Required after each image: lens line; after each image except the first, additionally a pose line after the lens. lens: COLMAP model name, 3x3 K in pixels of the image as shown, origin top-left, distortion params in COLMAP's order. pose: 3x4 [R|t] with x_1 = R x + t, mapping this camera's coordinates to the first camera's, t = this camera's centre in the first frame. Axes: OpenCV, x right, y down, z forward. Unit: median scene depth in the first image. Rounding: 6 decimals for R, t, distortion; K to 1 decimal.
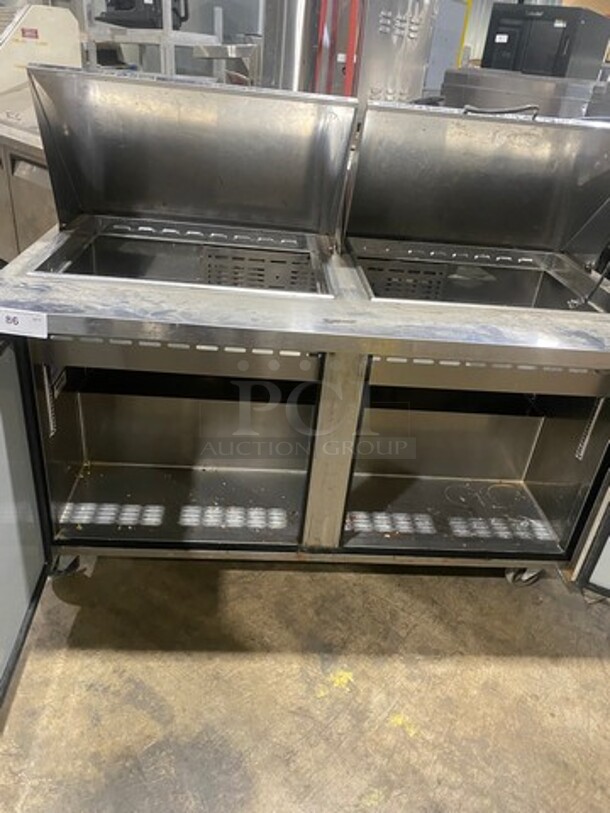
lens RADIAL K [[622.5, 0, 305.0], [0, 622.5, 406.5], [0, 0, 1]] dist [-0.000353, 0.000165]
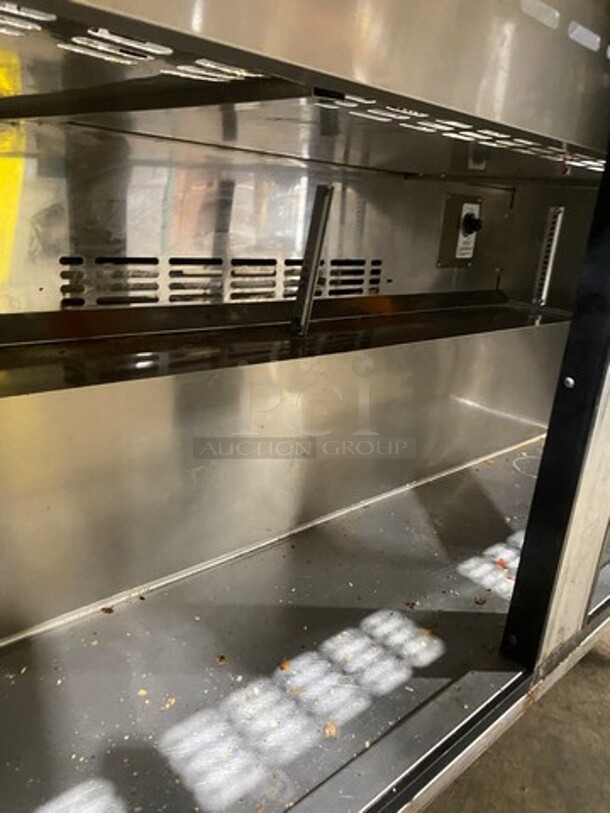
lens RADIAL K [[622.5, 0, 305.0], [0, 622.5, 406.5], [0, 0, 1]] dist [-0.000353, 0.000165]
pose [[0.771210, -0.228244, 0.594255, -0.284231], [0.309323, 0.950258, -0.036452, 0.043216], [-0.556376, 0.211929, 0.803450, 0.703317]]
